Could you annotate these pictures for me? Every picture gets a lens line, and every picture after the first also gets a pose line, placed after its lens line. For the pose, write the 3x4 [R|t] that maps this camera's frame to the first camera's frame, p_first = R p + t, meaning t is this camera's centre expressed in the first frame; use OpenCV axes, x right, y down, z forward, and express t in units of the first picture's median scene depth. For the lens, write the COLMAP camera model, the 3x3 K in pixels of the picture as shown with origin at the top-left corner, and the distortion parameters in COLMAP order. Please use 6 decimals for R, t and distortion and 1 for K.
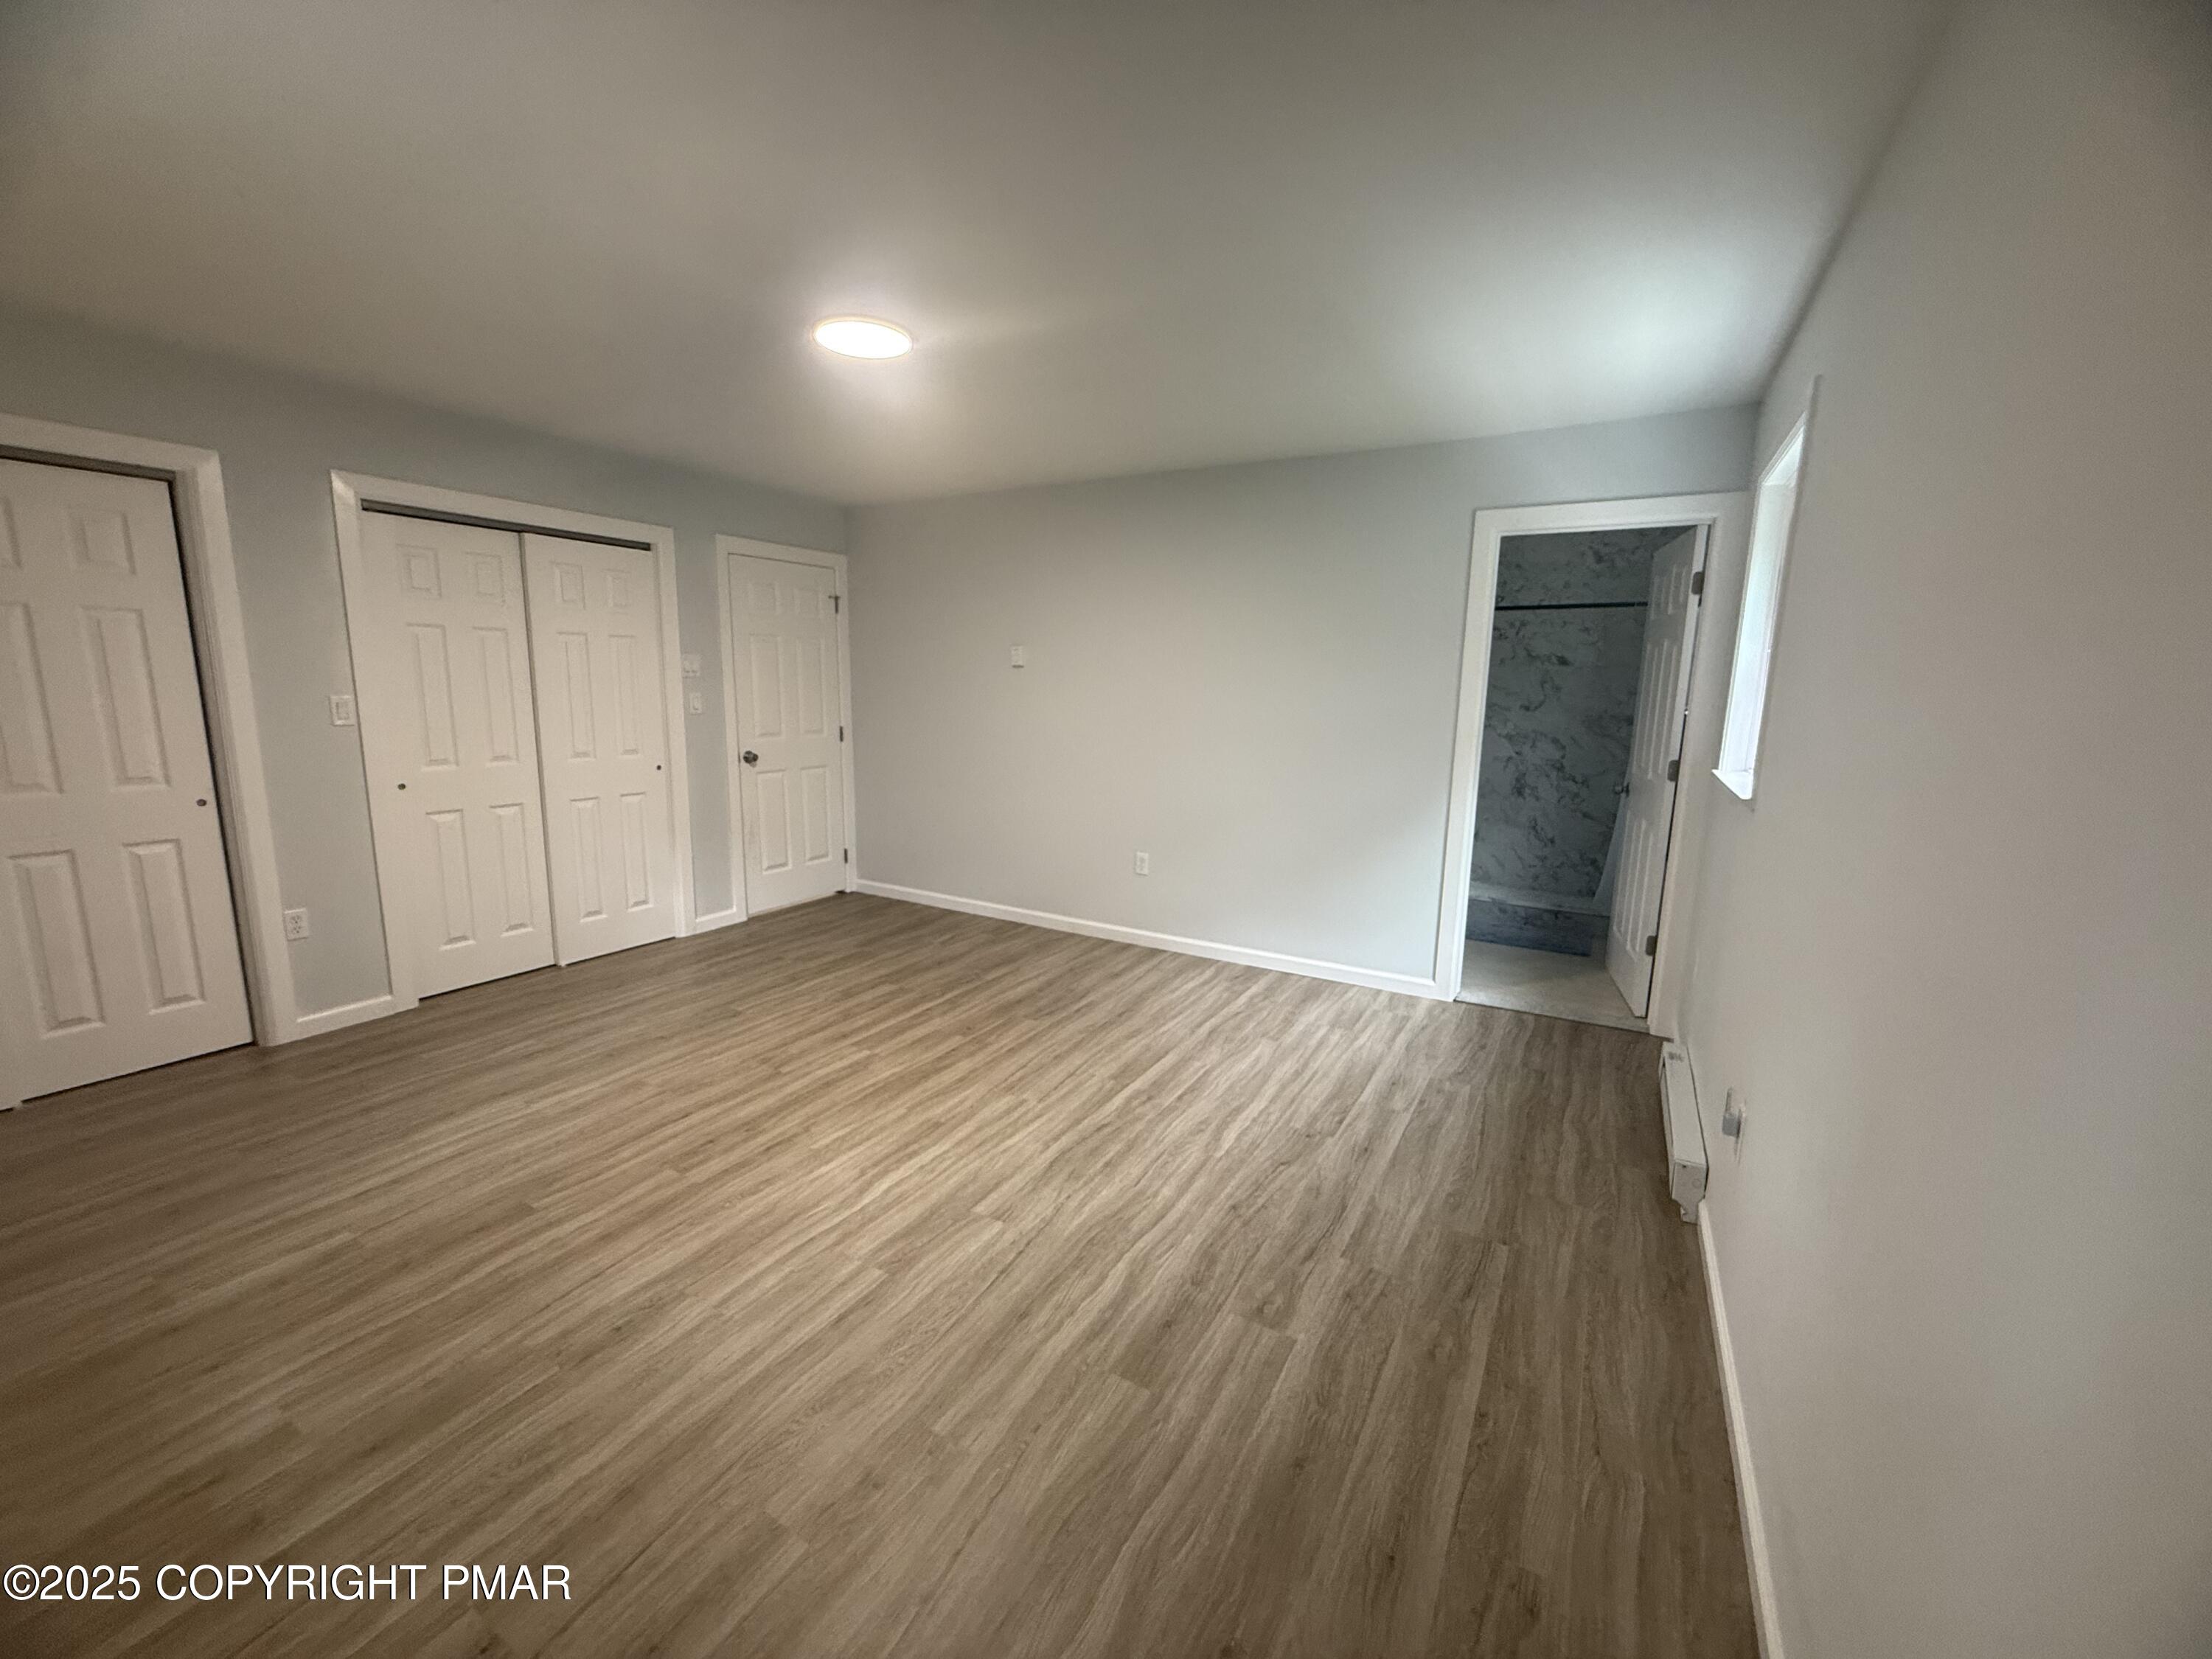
lens RADIAL K [[882.7, 0, 1101.1], [0, 882.7, 834.8], [0, 0, 1]] dist [-0.001227, 0.000361]
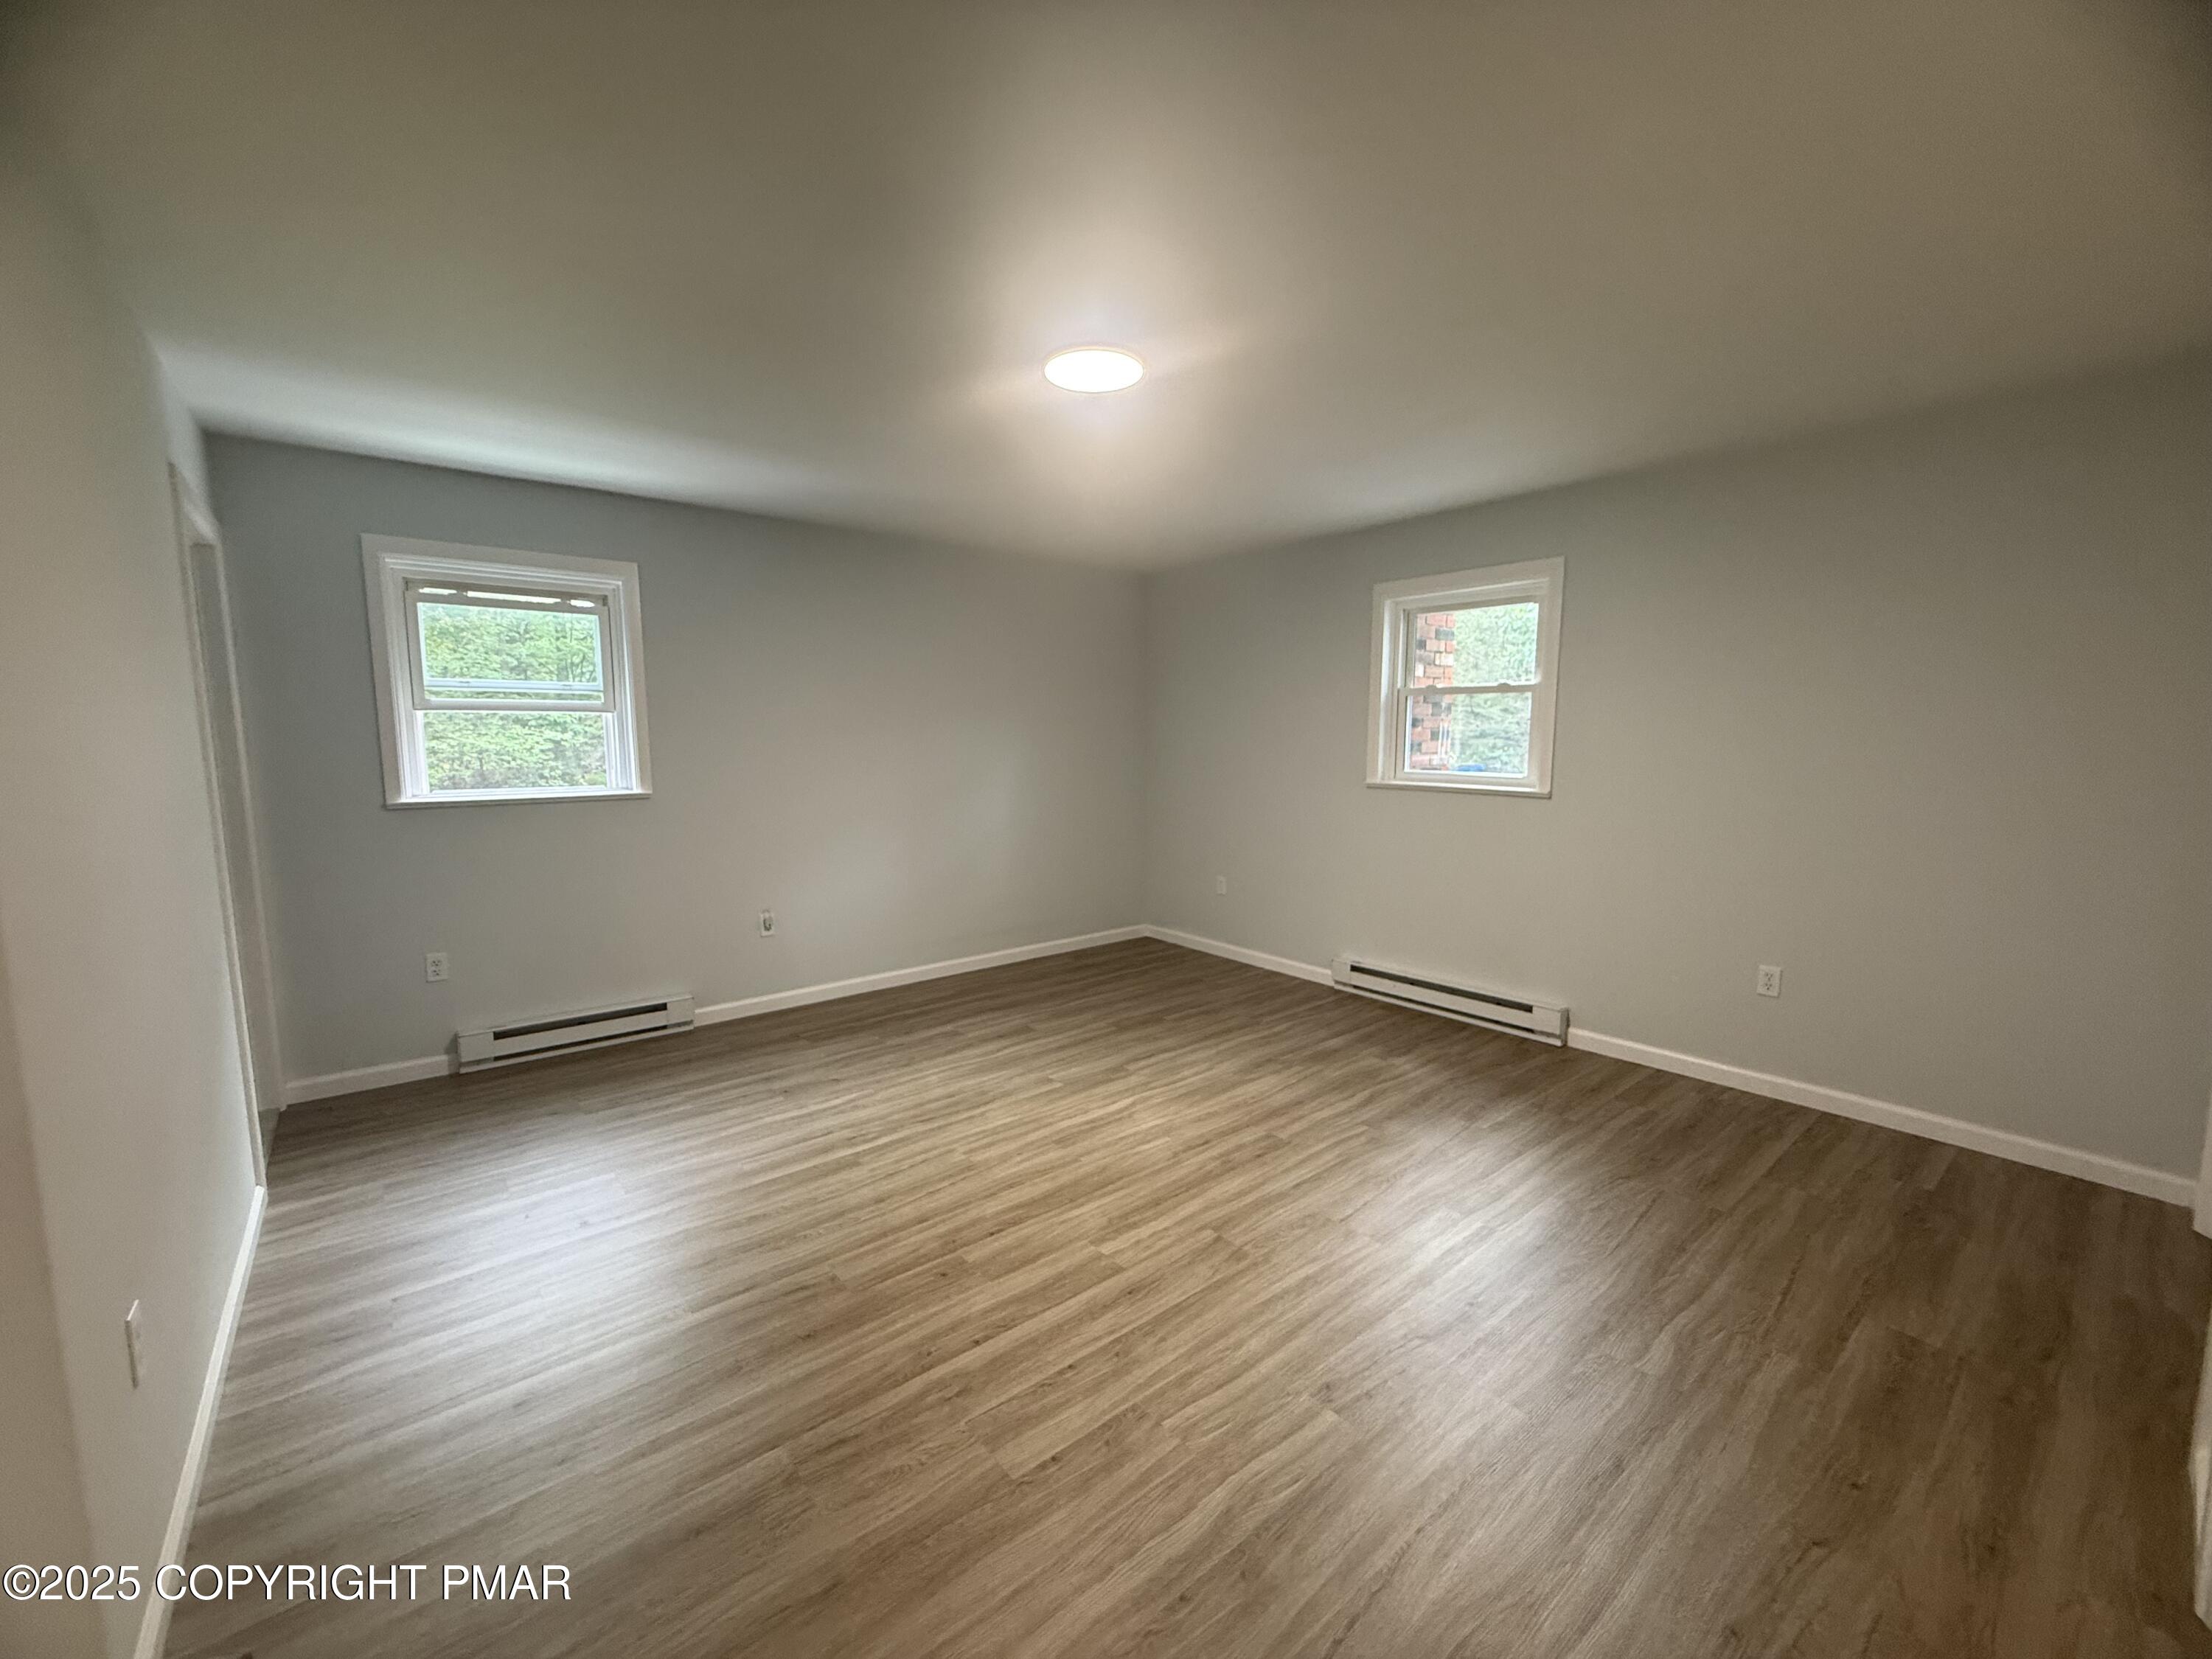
lens RADIAL K [[882.7, 0, 1101.1], [0, 882.7, 834.8], [0, 0, 1]] dist [-0.001227, 0.000361]
pose [[-0.936250, -0.055453, 0.346930, -0.574429], [0.048828, 0.957345, 0.284793, -0.327896], [-0.347924, 0.283577, -0.893607, 1.800136]]
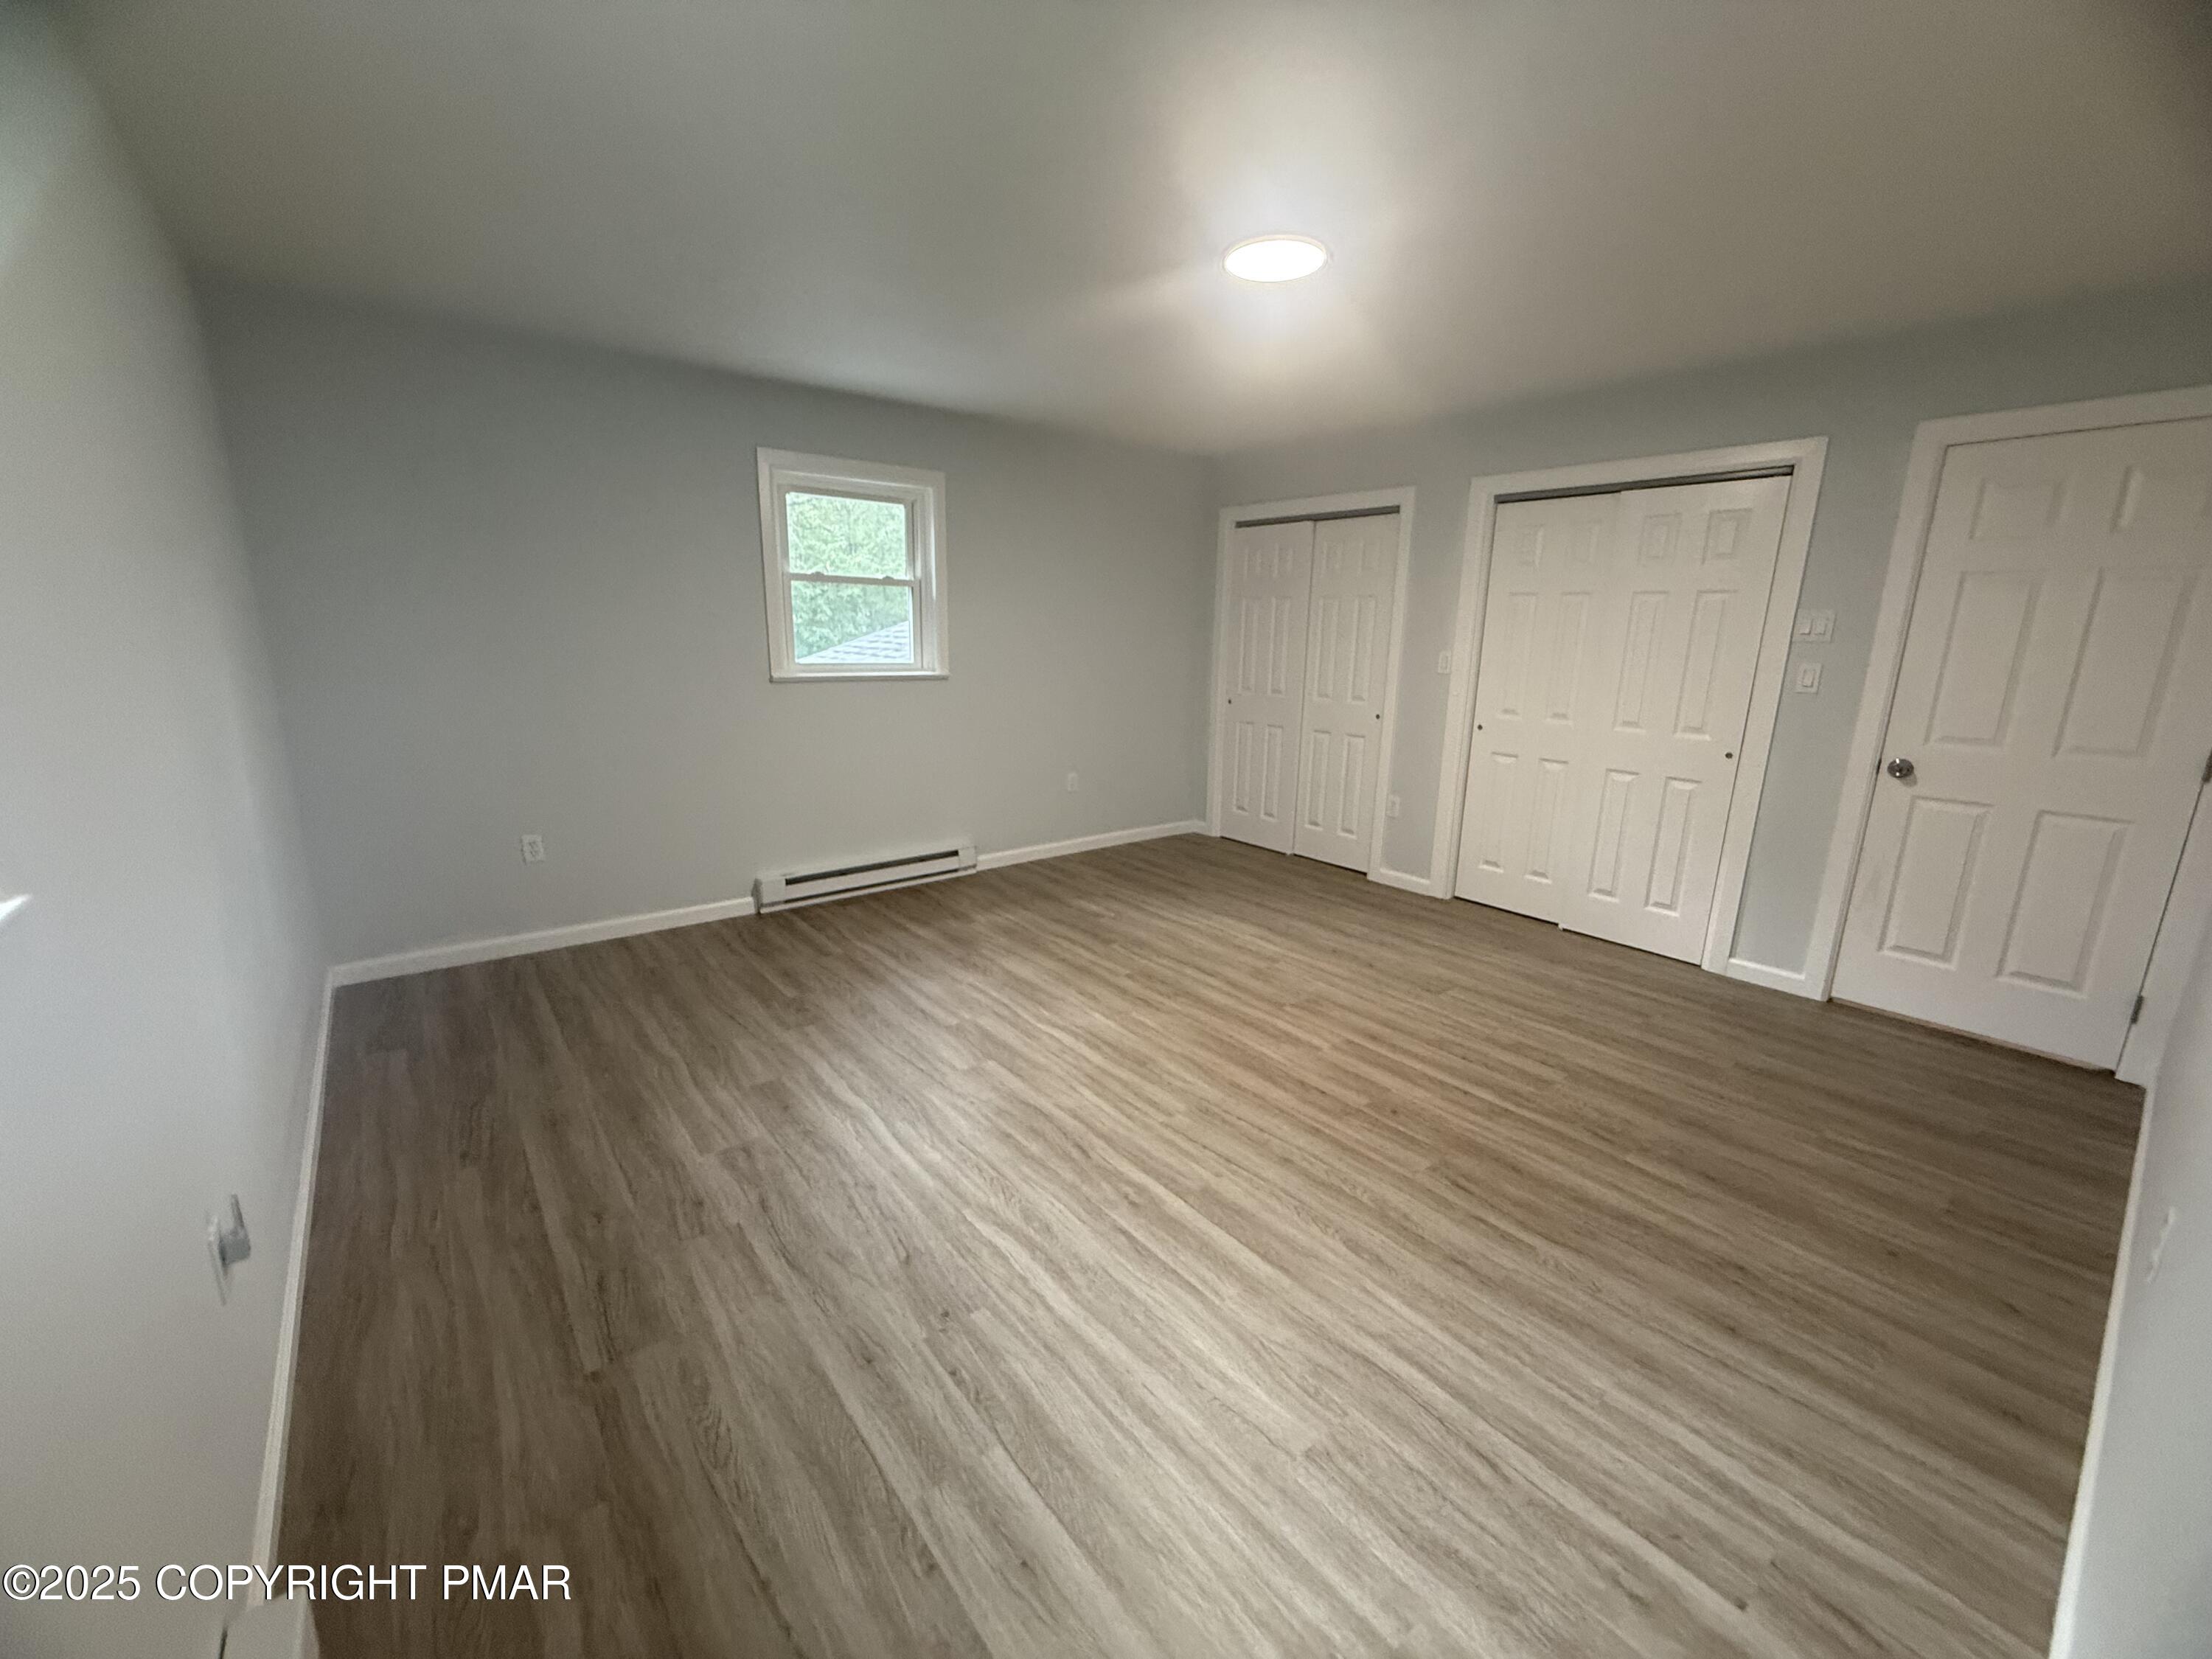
lens RADIAL K [[882.7, 0, 1101.1], [0, 882.7, 834.8], [0, 0, 1]] dist [-0.001227, 0.000361]
pose [[-0.362724, 0.190208, -0.912279, 0.700139], [-0.186741, 0.944256, 0.271123, -0.185923], [0.912995, 0.268702, -0.306985, 1.174394]]
